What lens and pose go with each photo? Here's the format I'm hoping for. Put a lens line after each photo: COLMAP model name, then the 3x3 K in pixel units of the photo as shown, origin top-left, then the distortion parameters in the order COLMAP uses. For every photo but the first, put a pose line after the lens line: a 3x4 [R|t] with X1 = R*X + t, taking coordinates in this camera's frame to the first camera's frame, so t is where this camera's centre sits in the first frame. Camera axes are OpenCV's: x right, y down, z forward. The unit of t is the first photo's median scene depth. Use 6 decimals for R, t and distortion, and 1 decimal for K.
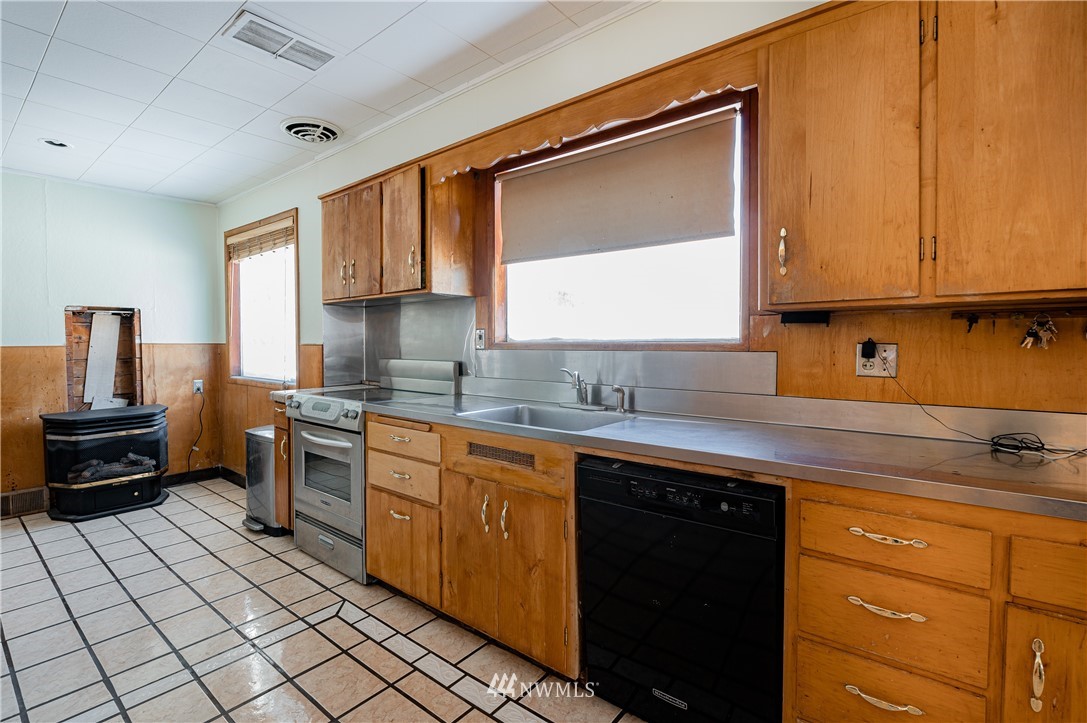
lens RADIAL K [[500.8, 0, 543.9], [0, 500.8, 360.0], [0, 0, 1]] dist [-0.004583, -0.002197]
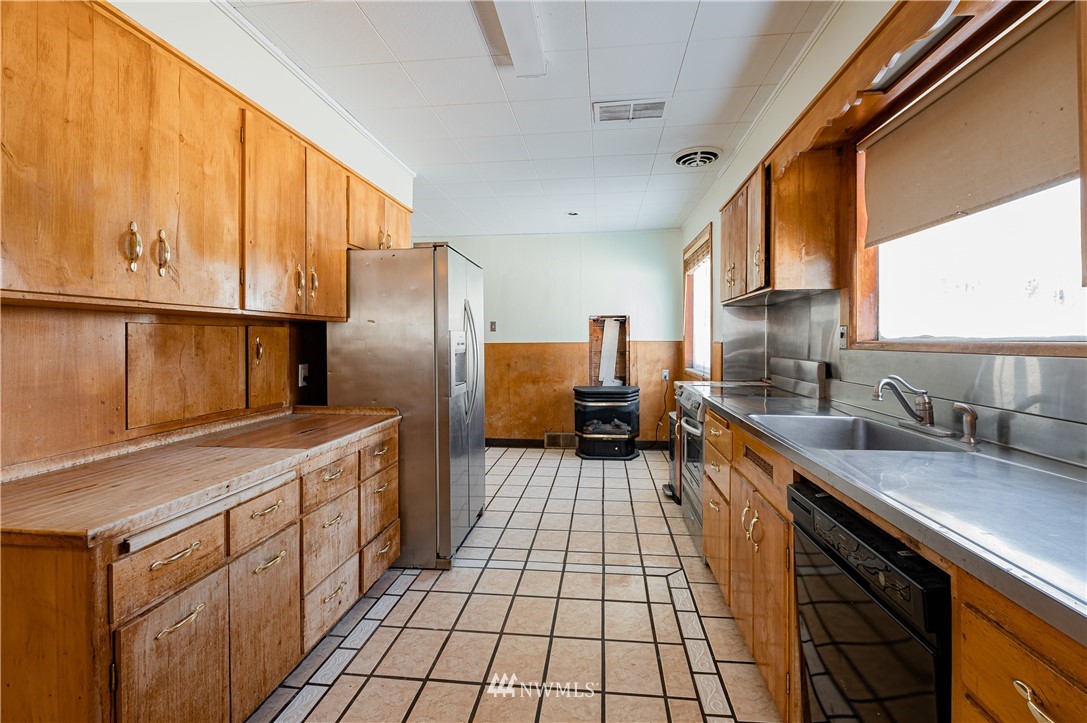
lens RADIAL K [[500.8, 0, 543.4], [0, 500.8, 343.6], [0, 0, 1]] dist [-0.004583, -0.002197]
pose [[0.527081, 0.006694, -0.849788, 0.318647], [-0.028398, 0.999549, -0.009740, -0.007179], [0.849340, 0.029266, 0.527034, 0.099465]]
